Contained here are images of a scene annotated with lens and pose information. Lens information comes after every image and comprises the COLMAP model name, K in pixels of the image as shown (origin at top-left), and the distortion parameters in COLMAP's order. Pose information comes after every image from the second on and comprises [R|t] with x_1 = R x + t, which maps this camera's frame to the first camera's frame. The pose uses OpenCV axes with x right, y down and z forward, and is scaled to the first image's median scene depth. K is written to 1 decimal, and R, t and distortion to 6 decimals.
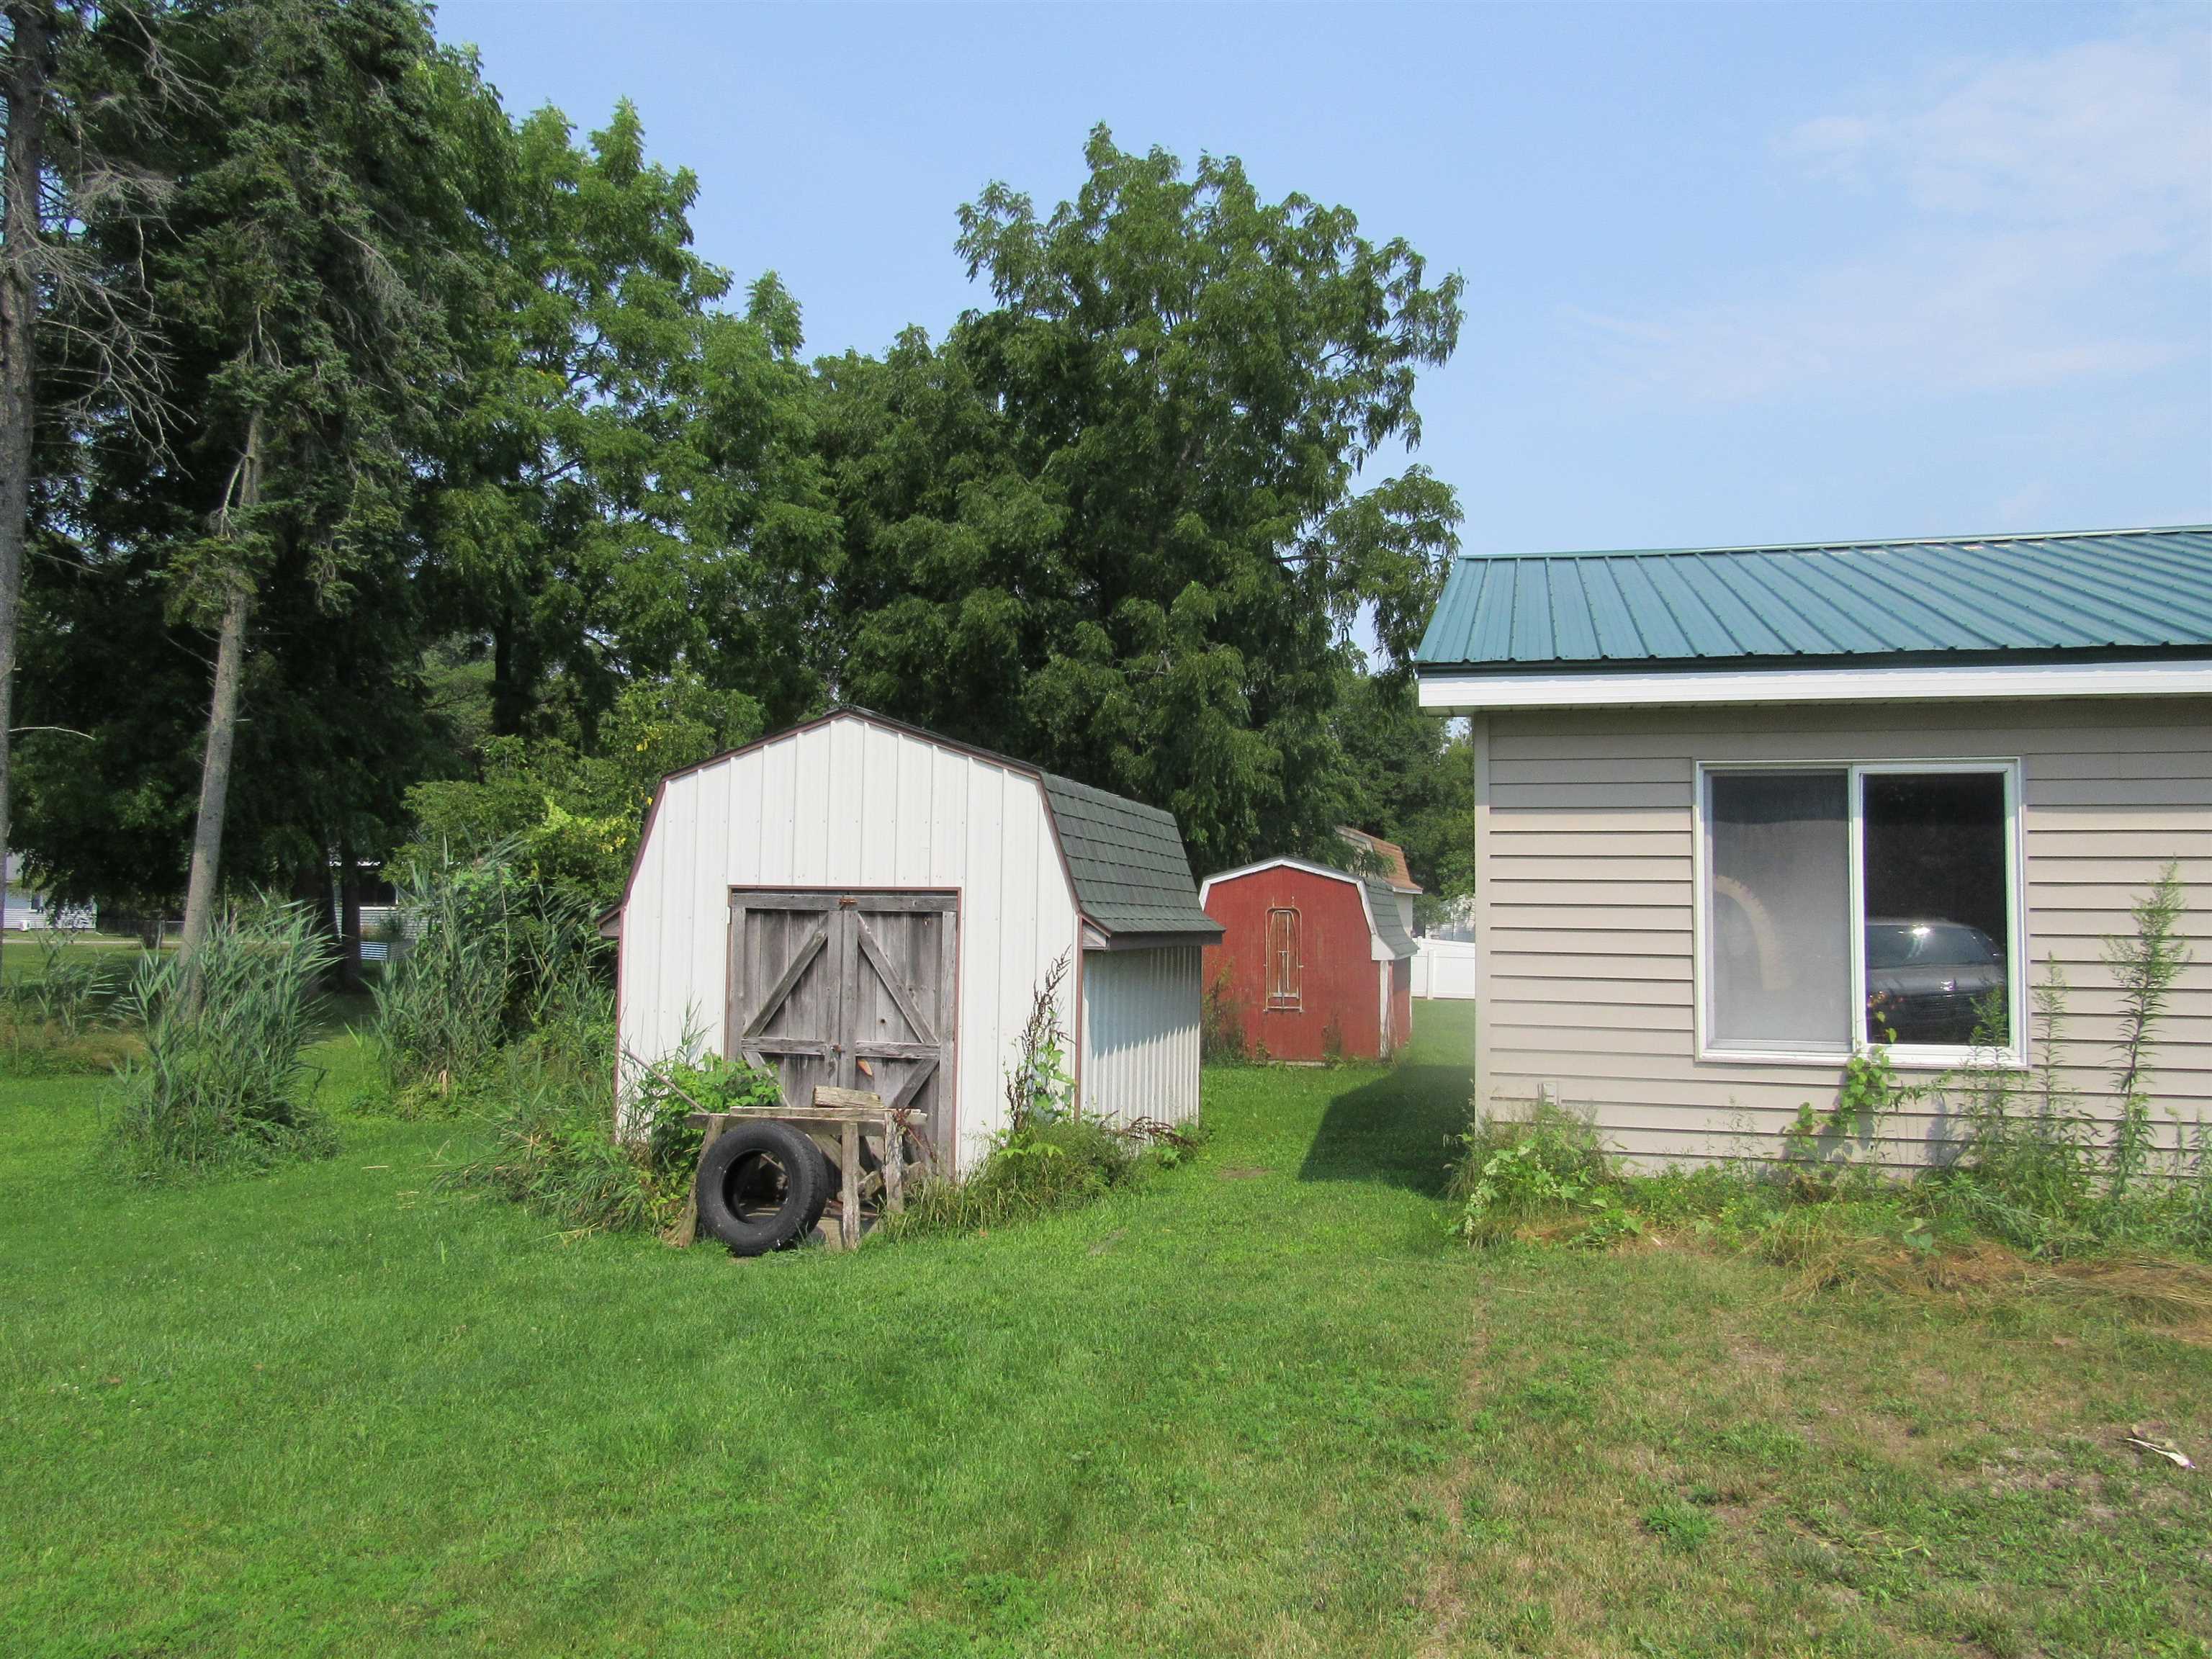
lens RADIAL K [[1552.0, 0, 1273.9], [0, 1552.0, 830.5], [0, 0, 1]] dist [-0.000879, 0.001888]
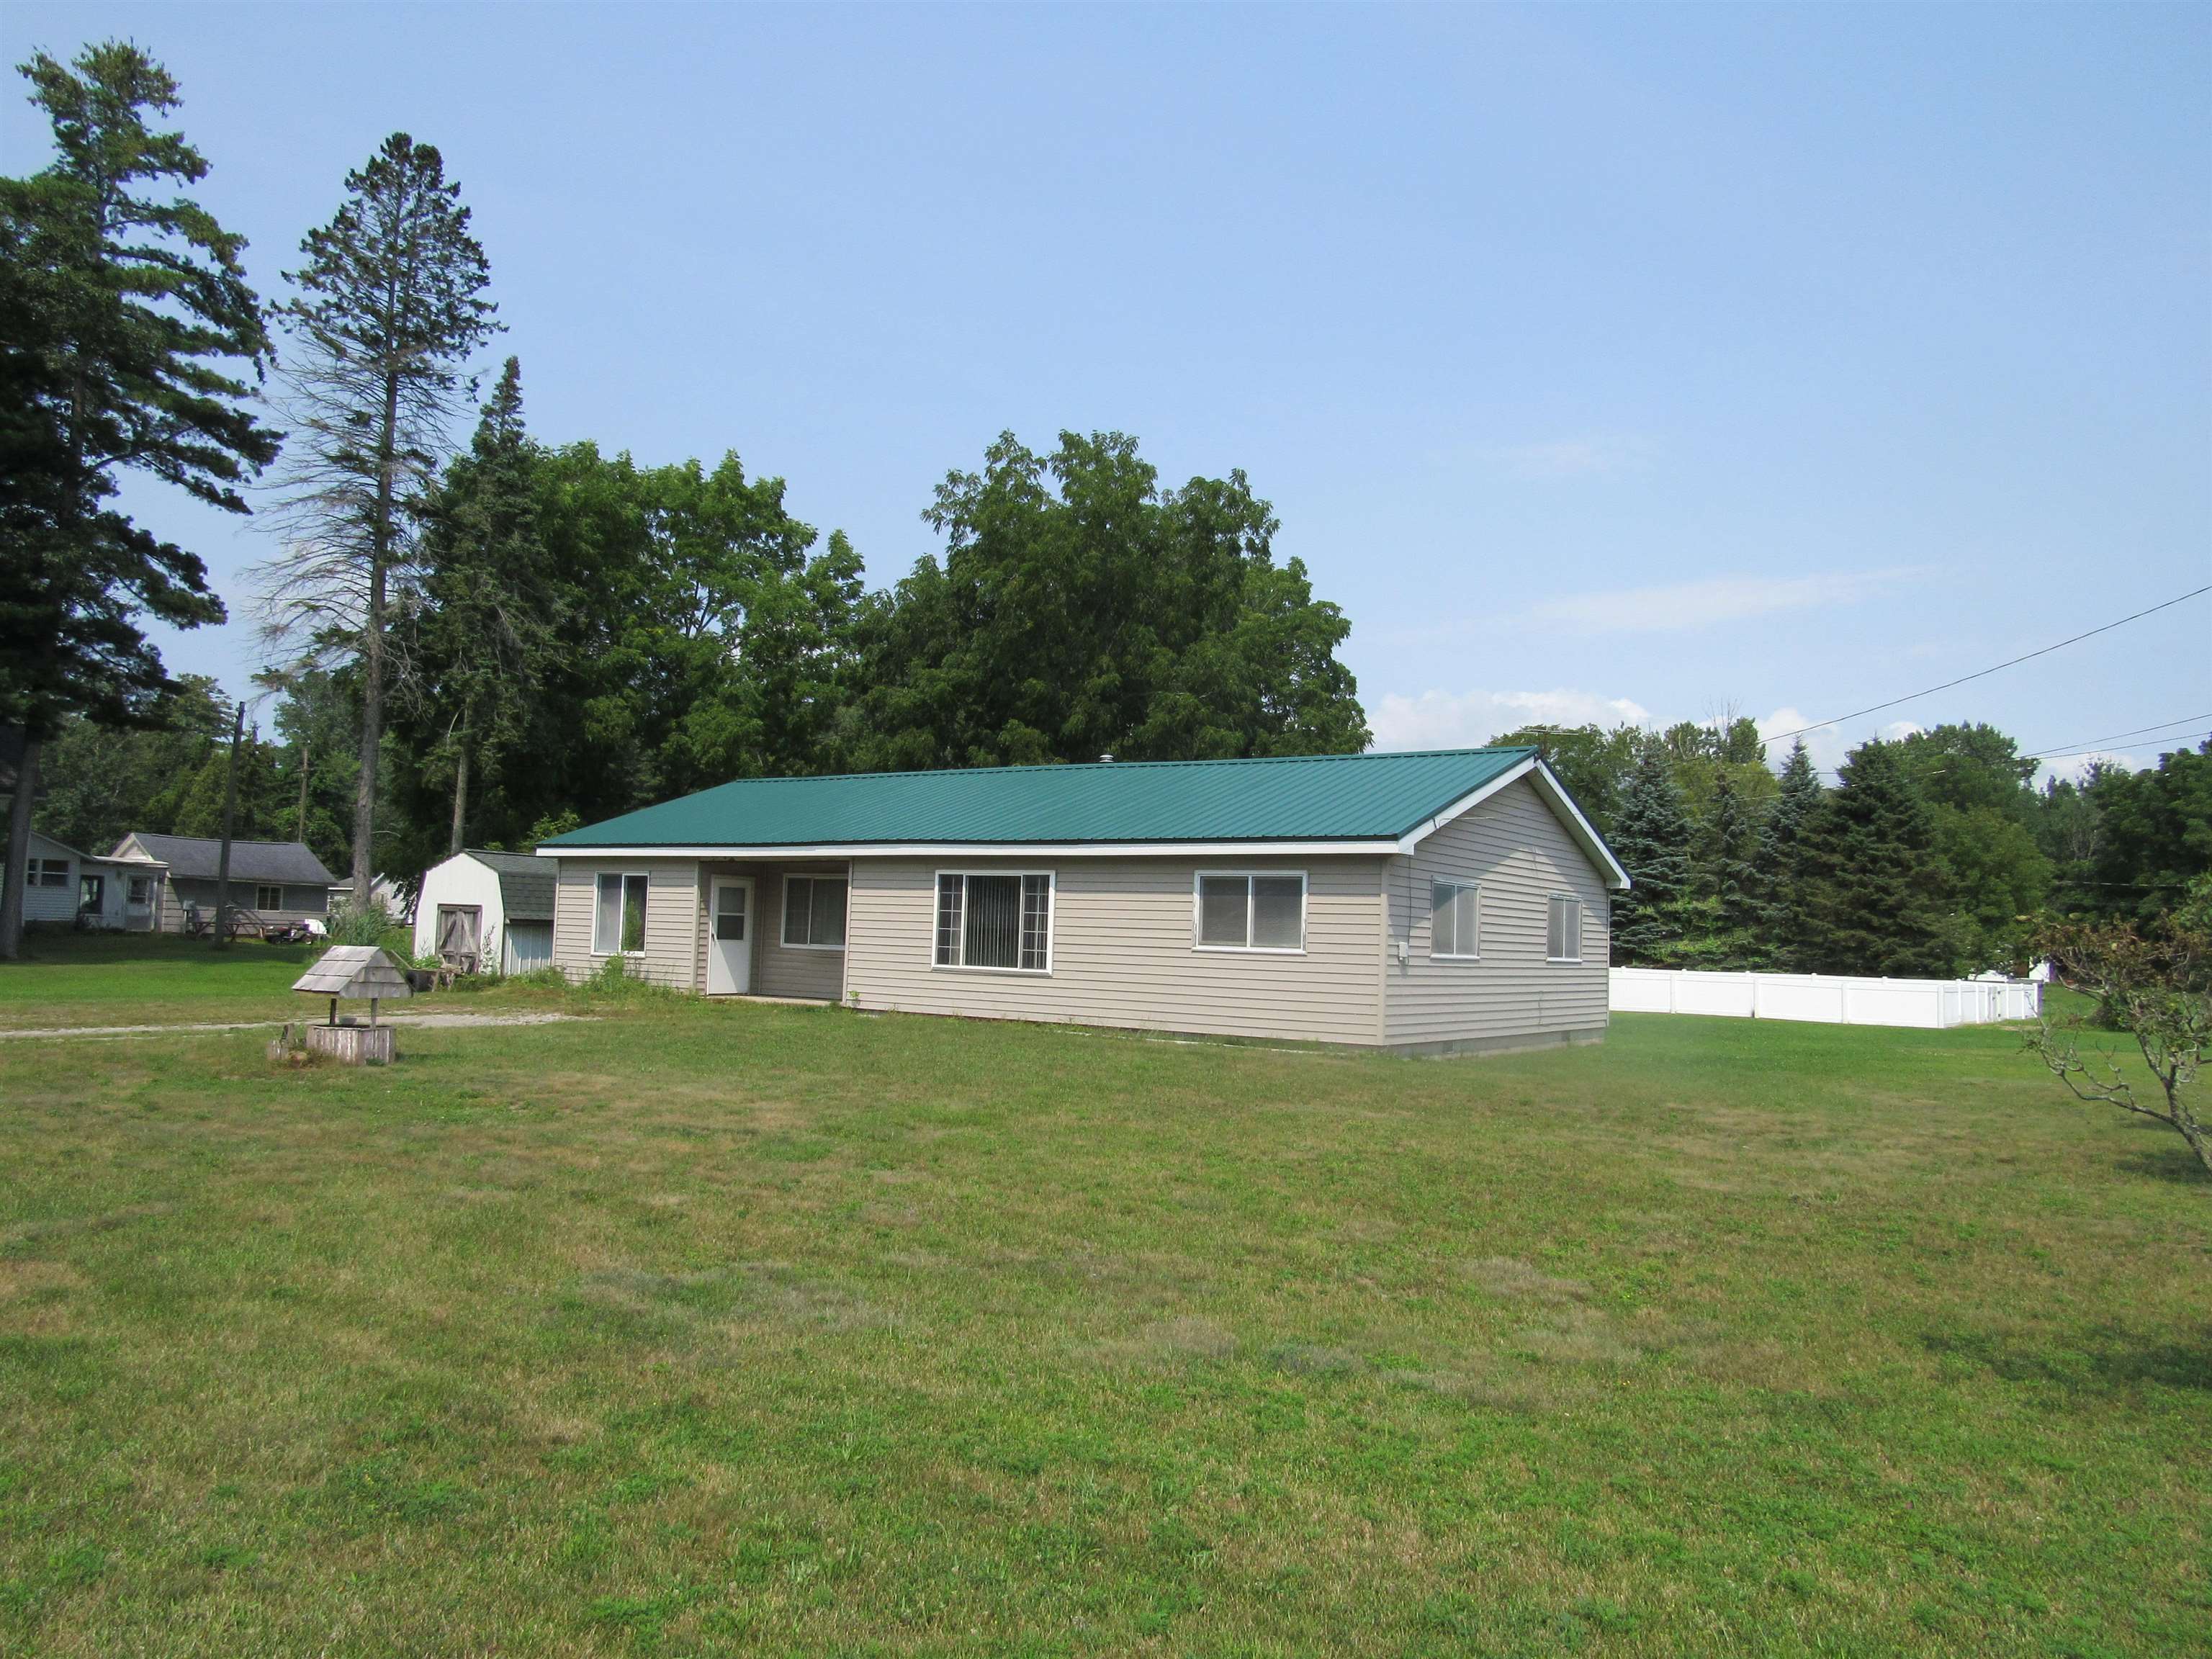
lens RADIAL K [[1583.3, 0, 1106.0], [0, 1583.3, 829.5], [0, 0, 1]] dist [-0.035276, 0.024289]
pose [[0.936119, 0.005985, -0.351631, 0.915217], [-0.021341, 0.998979, -0.039810, -0.006783], [0.351034, 0.044771, 0.935292, -0.695929]]
